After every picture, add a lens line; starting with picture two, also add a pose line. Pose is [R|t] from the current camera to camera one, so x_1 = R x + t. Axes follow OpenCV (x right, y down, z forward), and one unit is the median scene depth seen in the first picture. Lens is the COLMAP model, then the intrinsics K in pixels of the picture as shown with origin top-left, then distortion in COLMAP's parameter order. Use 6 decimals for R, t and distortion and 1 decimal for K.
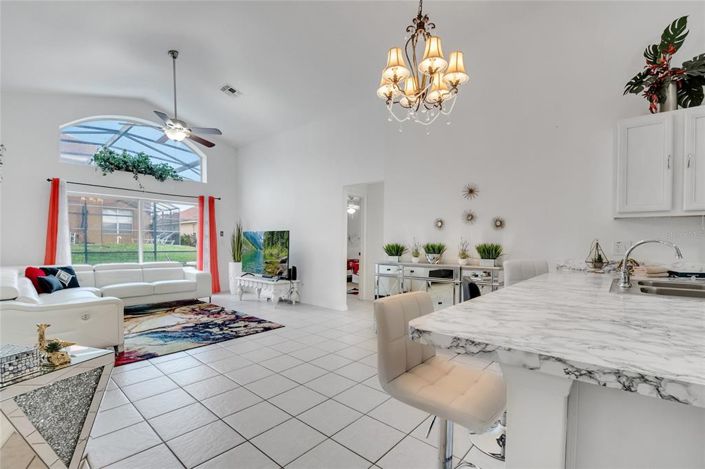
lens RADIAL K [[317.1, 0, 359.6], [0, 317.1, 236.8], [0, 0, 1]] dist [0.002205, -0.016237]
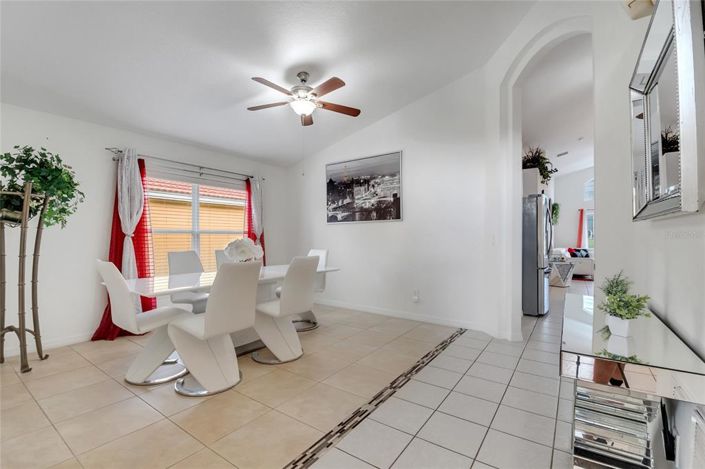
lens RADIAL K [[317.1, 0, 359.6], [0, 317.1, 236.8], [0, 0, 1]] dist [0.002205, -0.016237]
pose [[0.118346, -0.002178, -0.992970, 0.966215], [0.014681, 0.999892, -0.000443, -0.009782], [0.992864, -0.014525, 0.118365, -0.741569]]
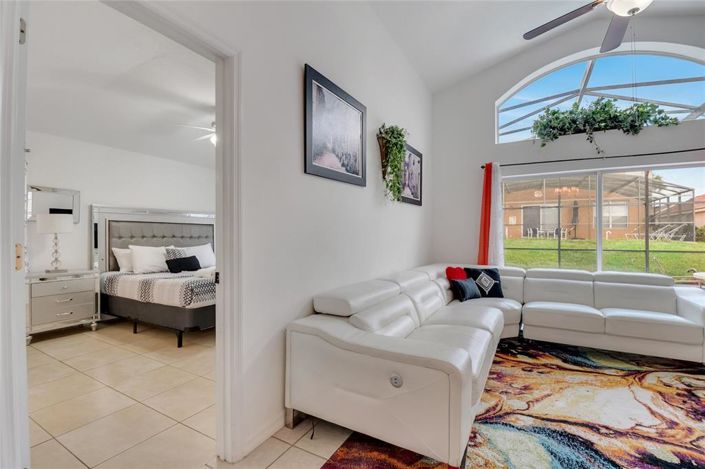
lens RADIAL K [[314.0, 0, 351.4], [0, 314.0, 241.8], [0, 0, 1]] dist [0.002448, -0.014987]
pose [[0.201481, 0.012167, -0.979417, -0.196850], [0.018675, 0.999693, 0.016261, 0.005557], [0.979314, -0.021567, 0.201192, 0.434978]]
